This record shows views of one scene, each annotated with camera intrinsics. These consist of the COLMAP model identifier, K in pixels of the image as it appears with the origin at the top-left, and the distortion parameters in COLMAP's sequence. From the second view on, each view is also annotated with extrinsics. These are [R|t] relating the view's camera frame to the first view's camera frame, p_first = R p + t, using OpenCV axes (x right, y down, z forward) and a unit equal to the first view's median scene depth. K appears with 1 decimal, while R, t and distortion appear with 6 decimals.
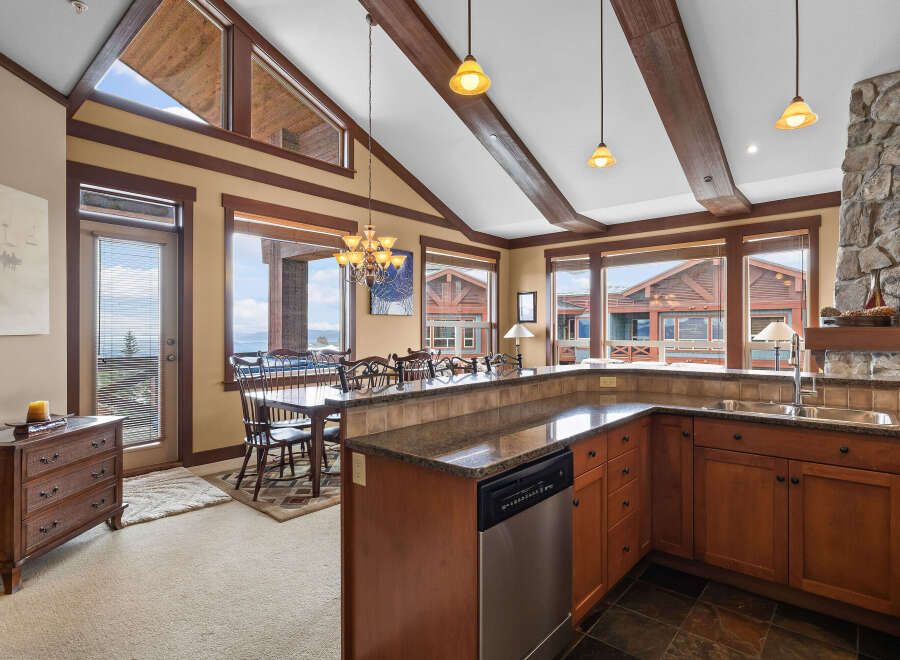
lens RADIAL K [[475.8, 0, 450.0], [0, 475.8, 330.0], [0, 0, 1]] dist [0.012078, -0.000225]
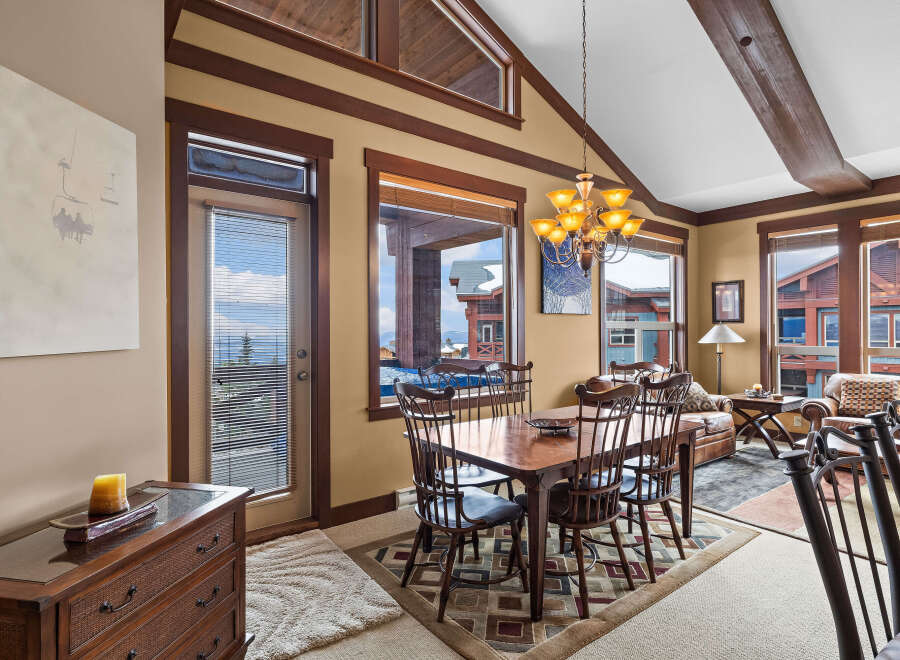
lens RADIAL K [[475.8, 0, 450.0], [0, 475.8, 330.0], [0, 0, 1]] dist [0.012078, -0.000225]
pose [[0.983091, -0.005605, -0.183032, -0.225448], [0.005452, 0.999984, -0.001339, -0.008820], [0.183037, 0.000318, 0.983106, 0.322168]]
